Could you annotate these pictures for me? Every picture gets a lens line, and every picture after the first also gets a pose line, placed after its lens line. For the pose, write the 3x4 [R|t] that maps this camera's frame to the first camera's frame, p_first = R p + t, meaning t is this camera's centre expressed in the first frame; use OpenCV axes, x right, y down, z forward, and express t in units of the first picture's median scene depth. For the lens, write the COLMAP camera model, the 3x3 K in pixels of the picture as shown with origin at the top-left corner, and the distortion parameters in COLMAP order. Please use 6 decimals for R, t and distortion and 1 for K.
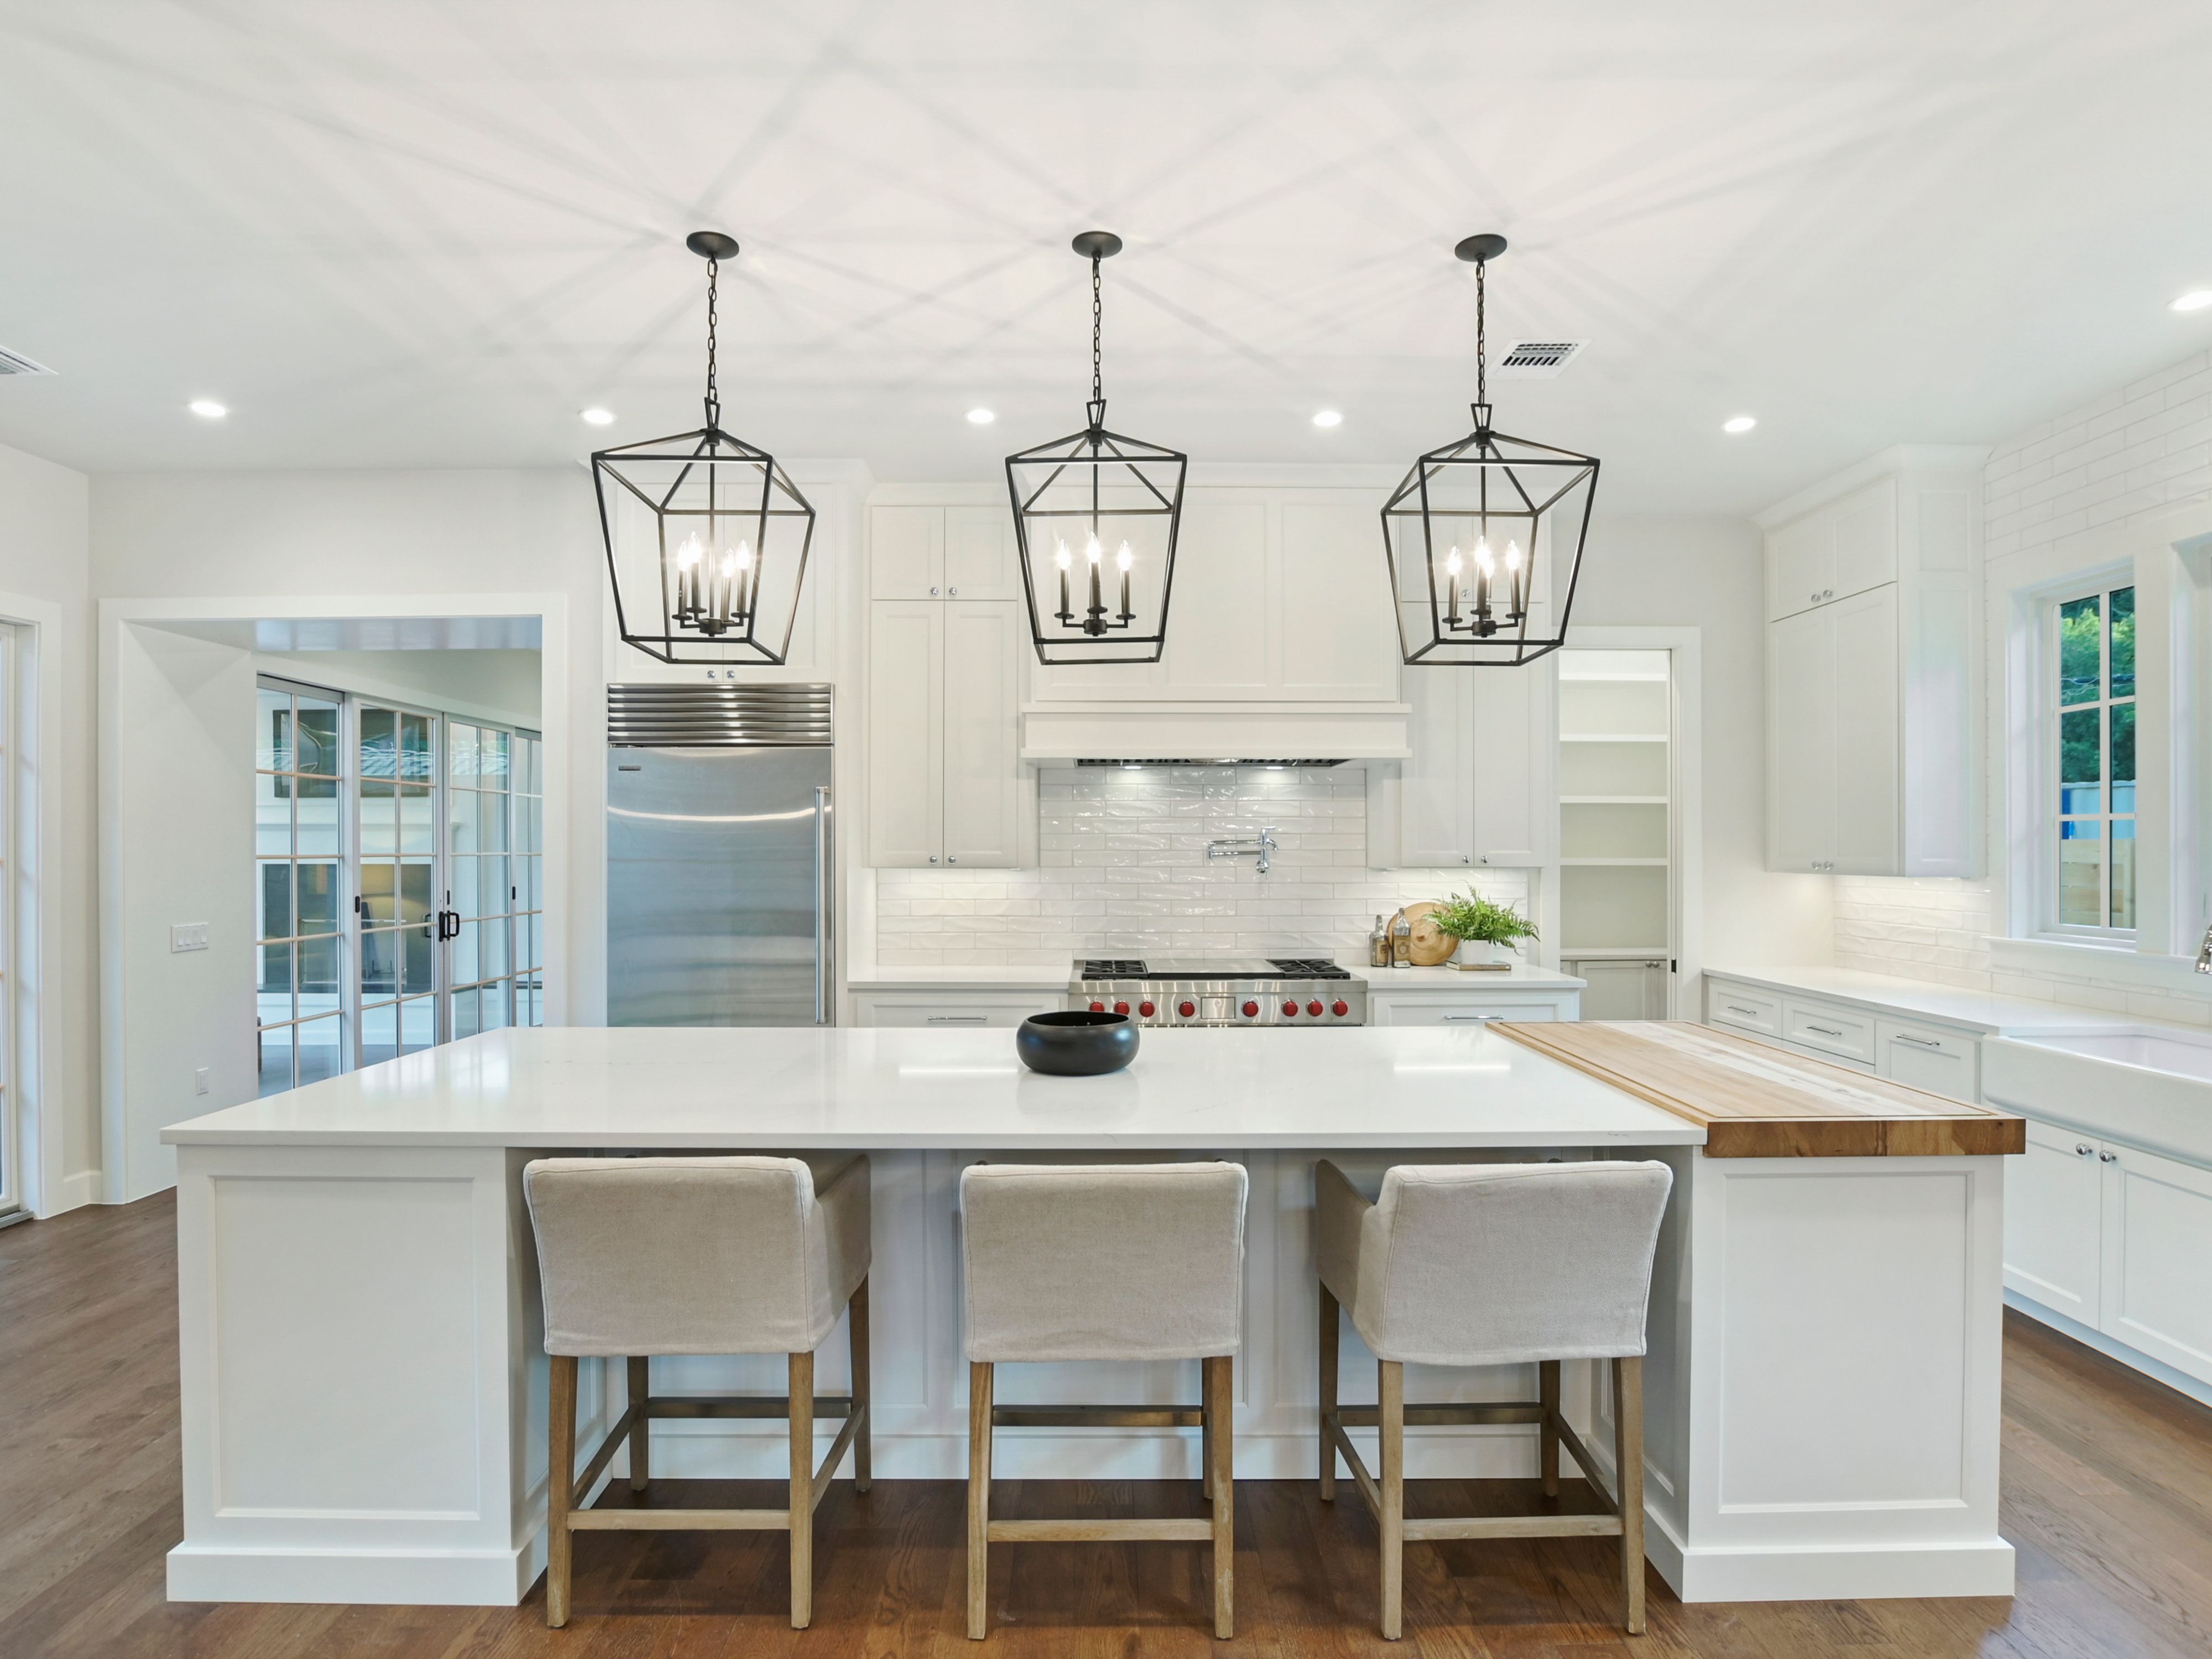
lens RADIAL K [[1162.5, 0, 1110.6], [0, 1162.5, 846.4], [0, 0, 1]] dist [-0.032415, 0.008381]
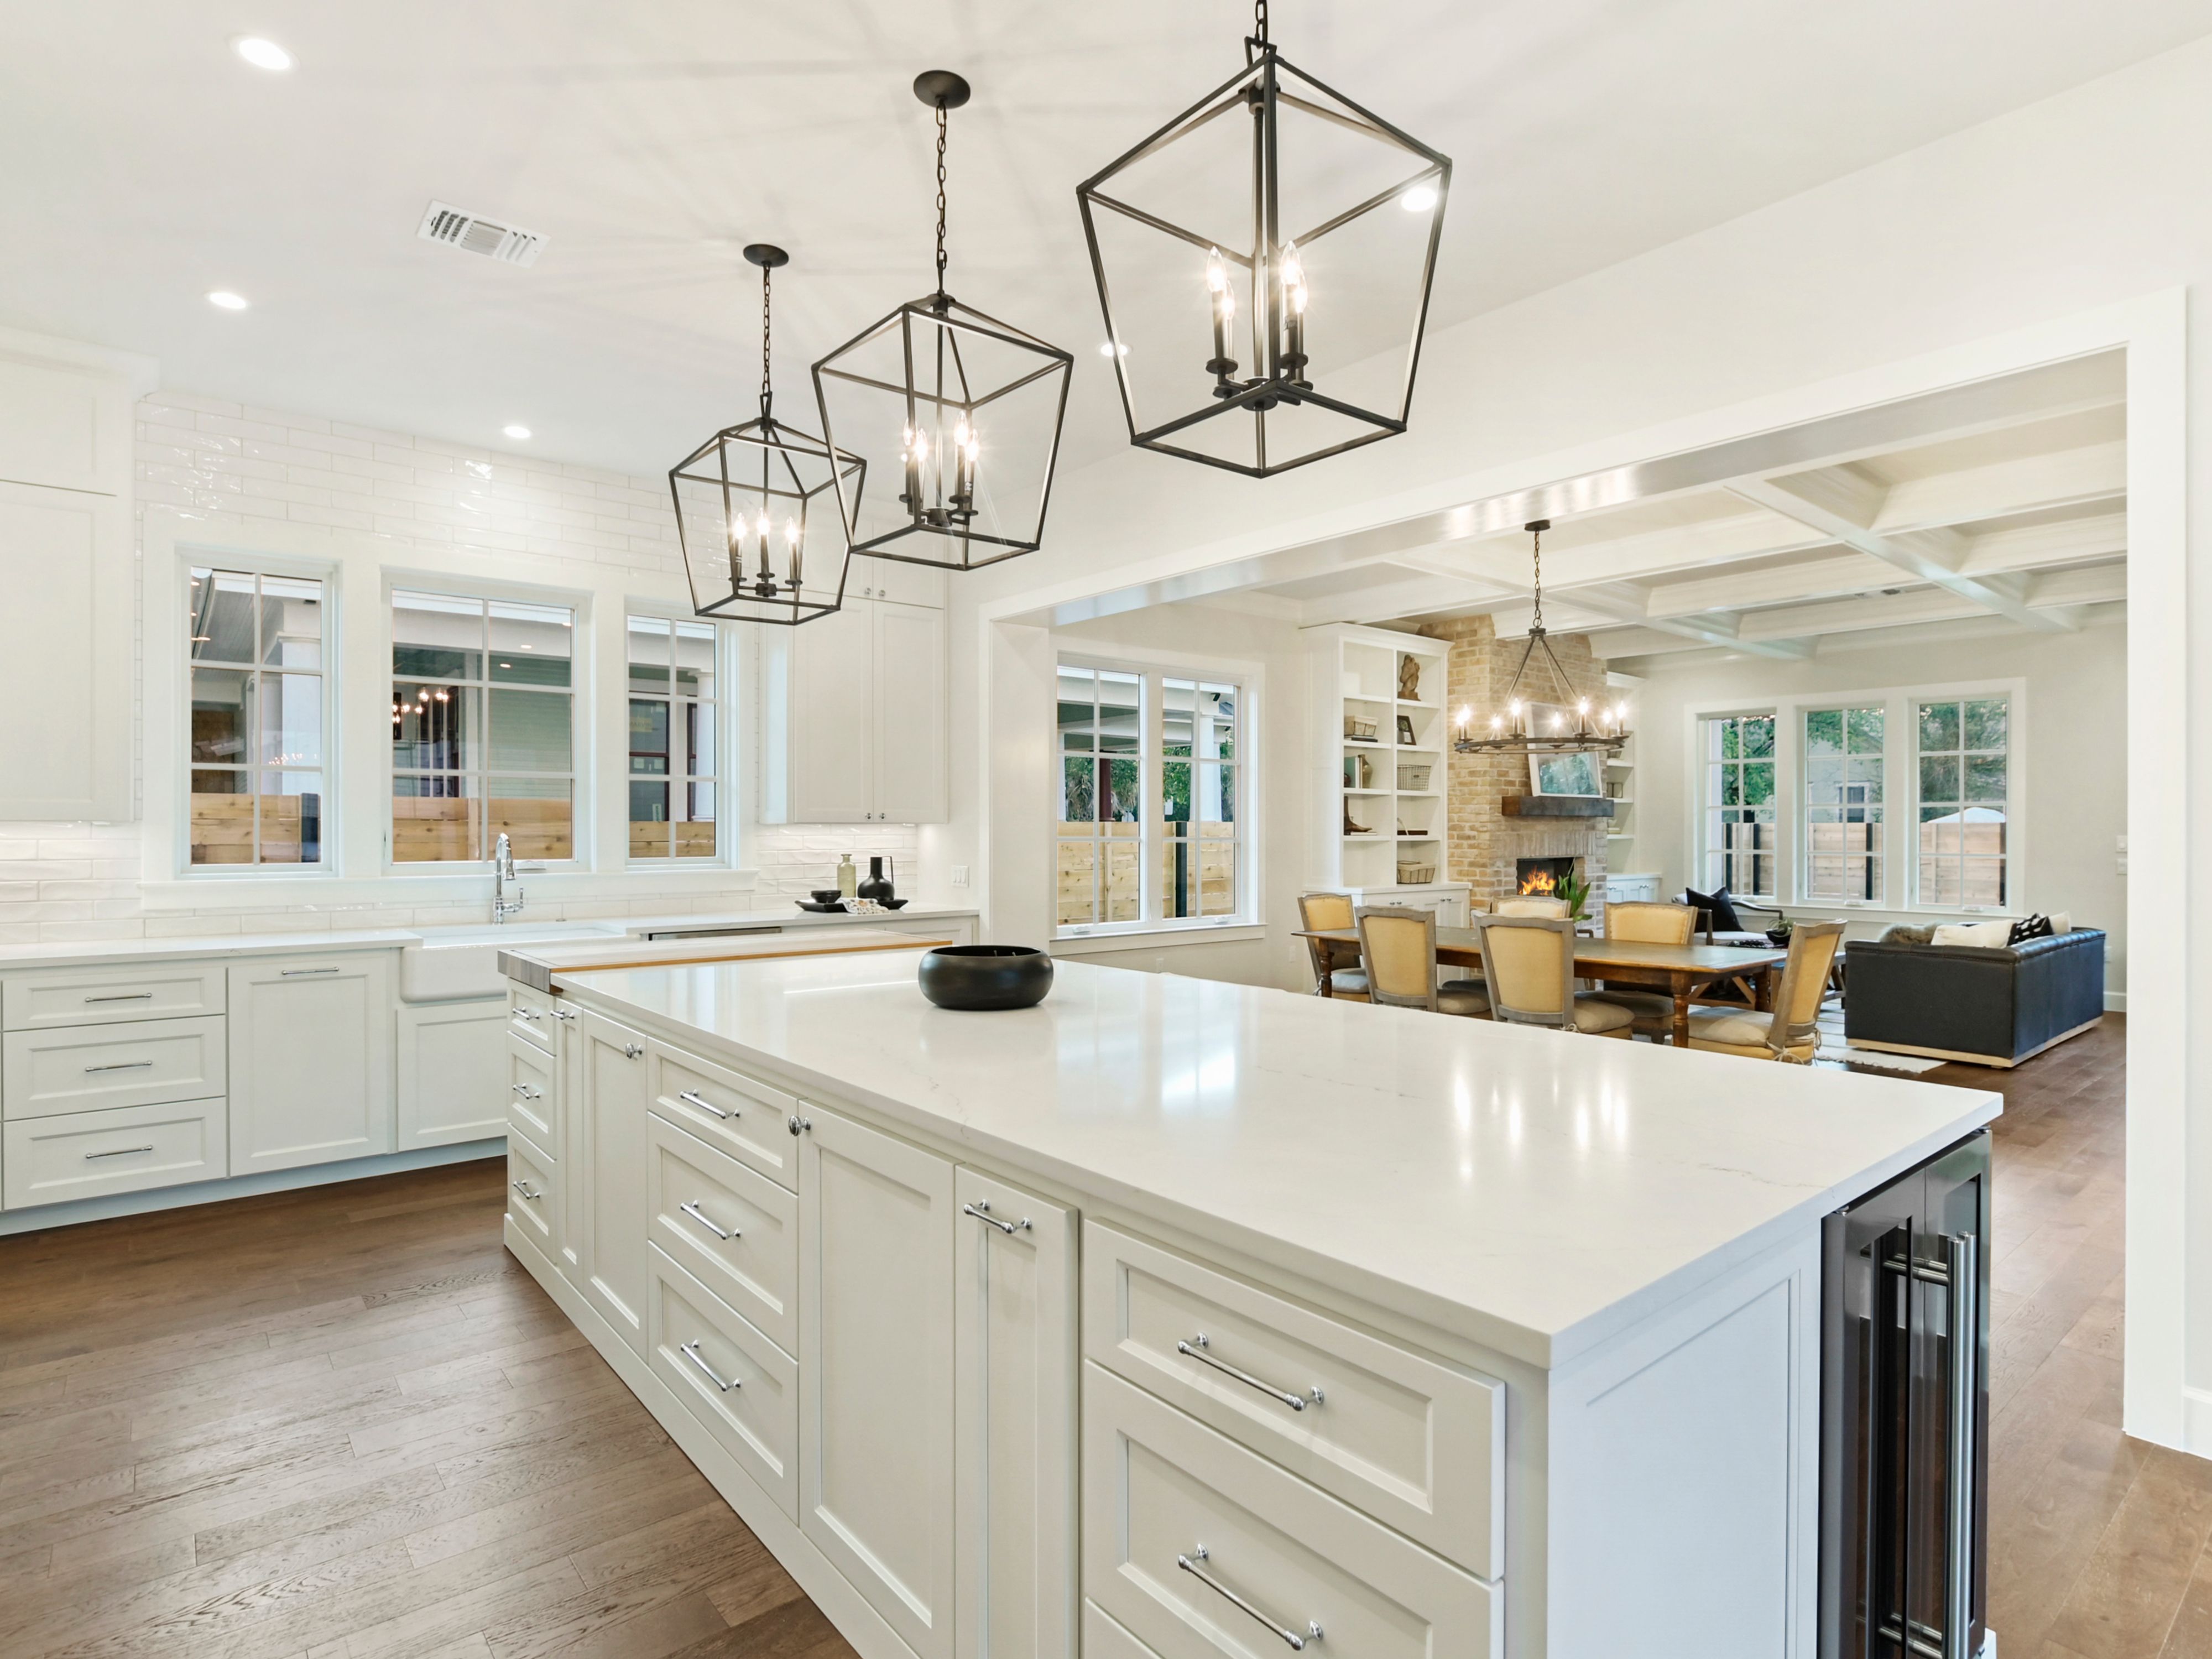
lens RADIAL K [[1169.5, 0, 1113.1], [0, 1169.5, 823.5], [0, 0, 1]] dist [-0.008728, 0.000423]
pose [[-0.632675, 0.003336, 0.774411, -0.496922], [-0.002496, 0.999977, -0.006346, 0.031535], [-0.774414, -0.005948, -0.632652, 0.920052]]
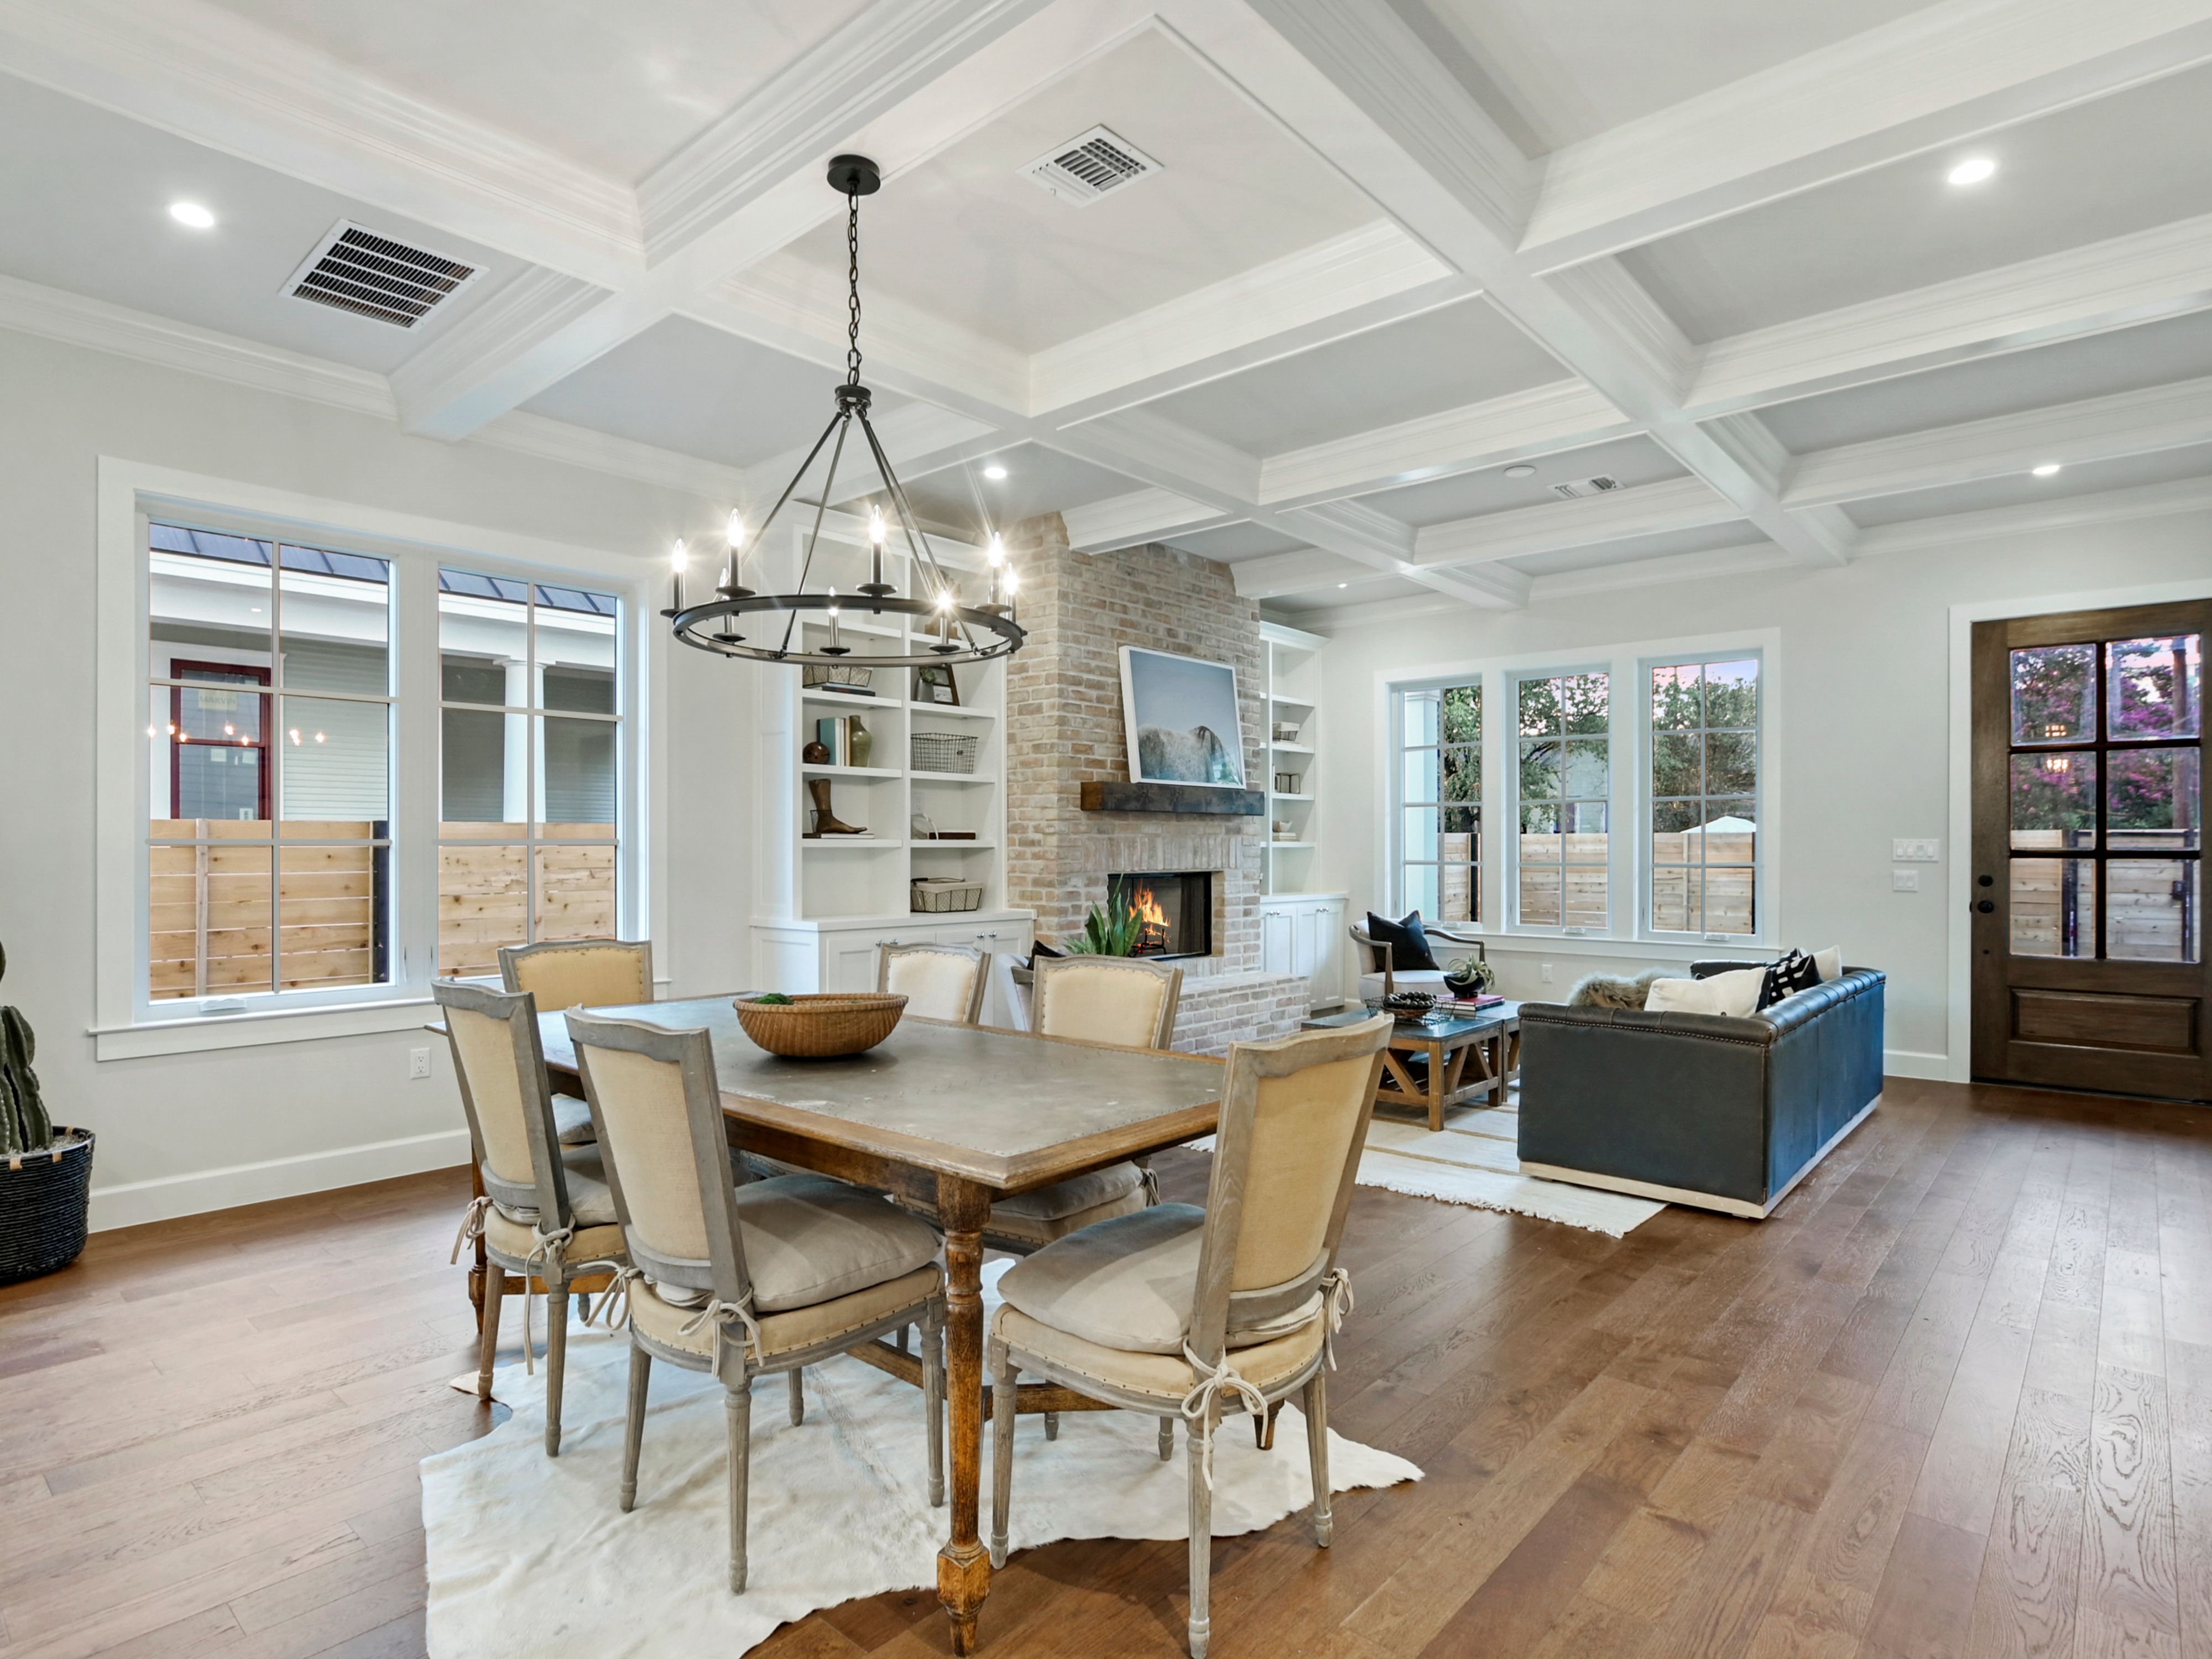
lens RADIAL K [[1174.9, 0, 1104.1], [0, 1174.9, 846.8], [0, 0, 1]] dist [-0.019276, 0.012629]
pose [[-0.737186, 0.000806, 0.675689, -0.319146], [-0.000612, 0.999998, -0.001860, 0.047756], [-0.675690, -0.001784, -0.737184, 0.155326]]
